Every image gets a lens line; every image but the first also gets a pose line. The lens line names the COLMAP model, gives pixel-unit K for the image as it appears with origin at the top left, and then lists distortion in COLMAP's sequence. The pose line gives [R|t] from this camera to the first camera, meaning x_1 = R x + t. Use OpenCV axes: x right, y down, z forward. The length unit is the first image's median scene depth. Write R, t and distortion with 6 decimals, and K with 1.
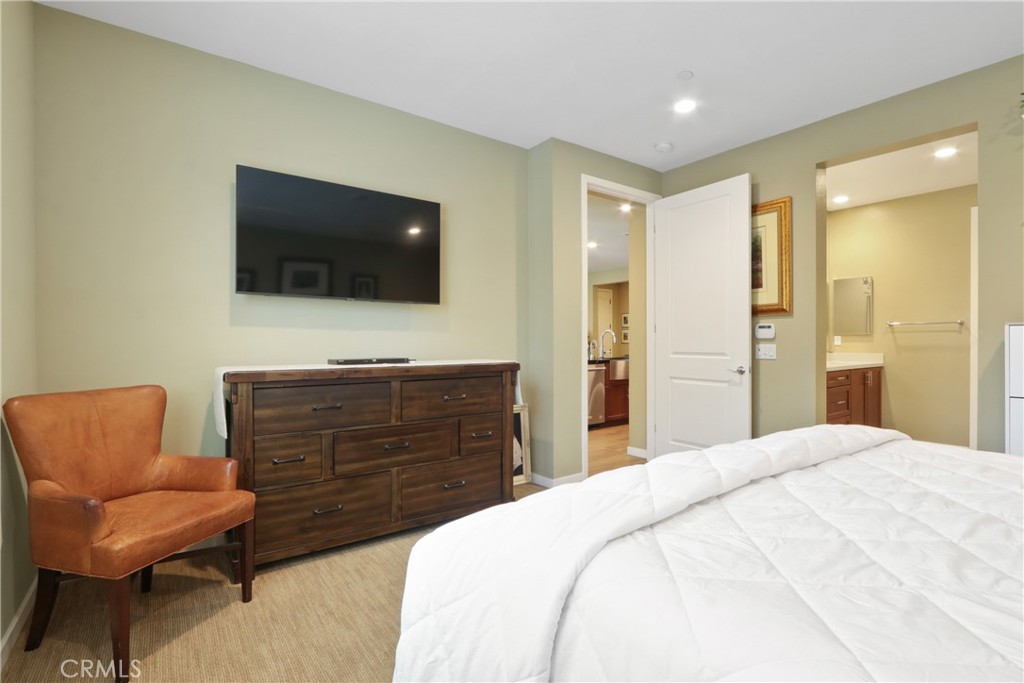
lens RADIAL K [[478.1, 0, 512.5], [0, 478.1, 340.0], [0, 0, 1]] dist [-0.015839, 0.002146]
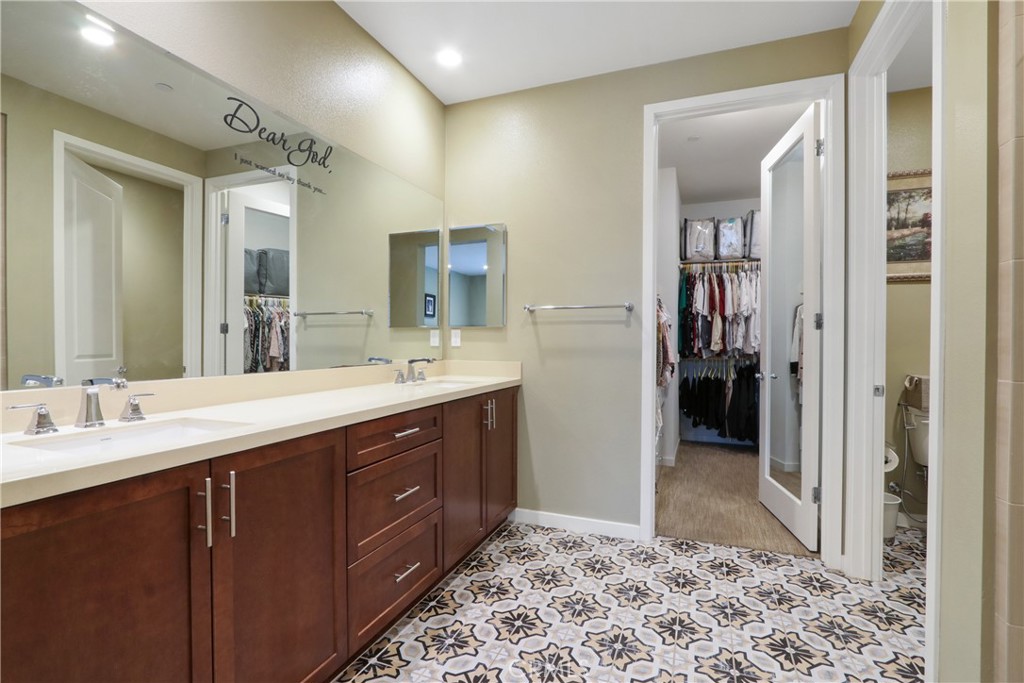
lens RADIAL K [[478.1, 0, 517.1], [0, 478.1, 341.9], [0, 0, 1]] dist [-0.015839, 0.002146]
pose [[0.851719, 0.000436, 0.523998, 0.513863], [-0.004614, 0.999967, 0.006668, 0.001457], [-0.523978, -0.008096, 0.851693, 0.558713]]
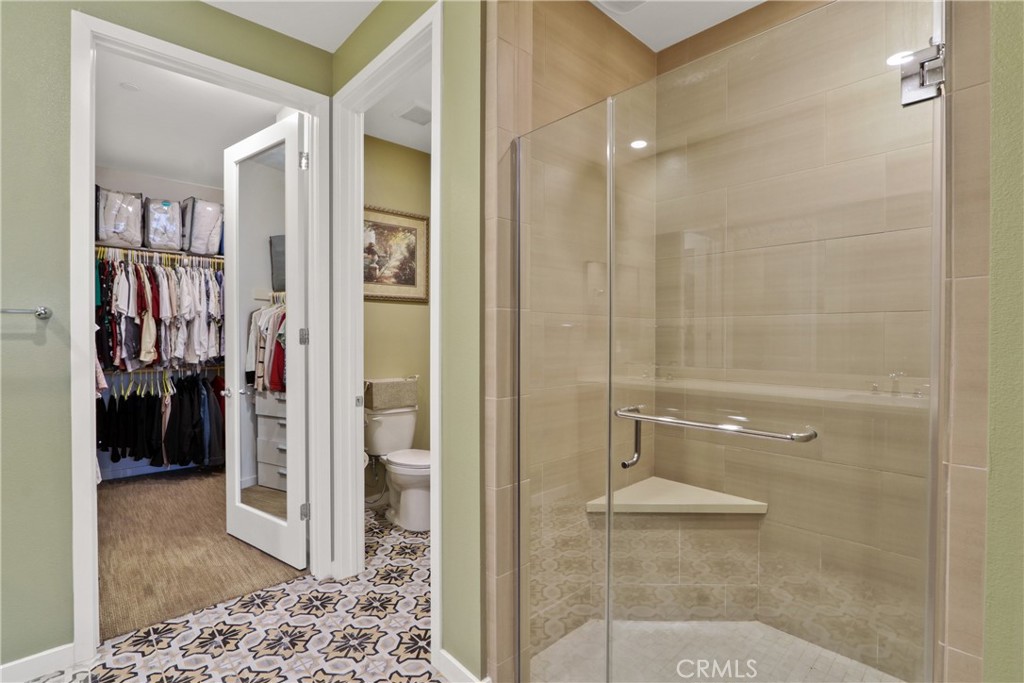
lens RADIAL K [[478.1, 0, 526.1], [0, 478.1, 341.7], [0, 0, 1]] dist [-0.015839, 0.002146]
pose [[-0.115644, -0.014050, 0.993191, 0.526091], [-0.004566, 0.999897, 0.013613, -0.020736], [-0.993280, -0.002961, -0.115697, 0.645702]]
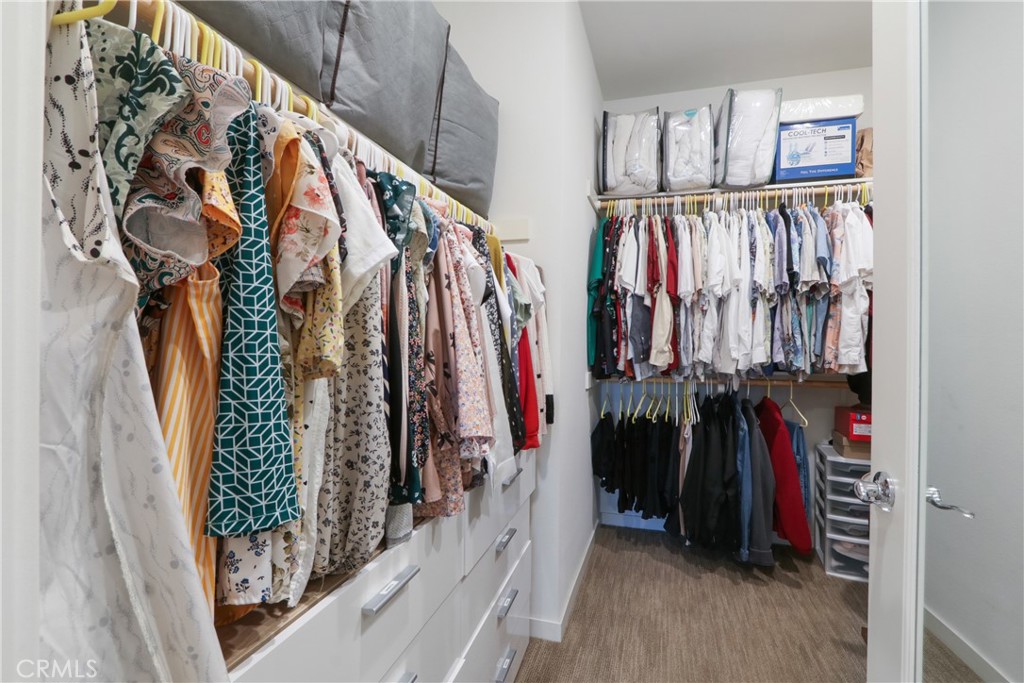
lens RADIAL K [[478.1, 0, 513.5], [0, 478.1, 344.8], [0, 0, 1]] dist [-0.015839, 0.002146]
pose [[0.809285, 0.002491, 0.587411, 0.950093], [-0.007868, 0.999947, 0.006600, 0.000519], [-0.587364, -0.009963, 0.809262, 0.860640]]
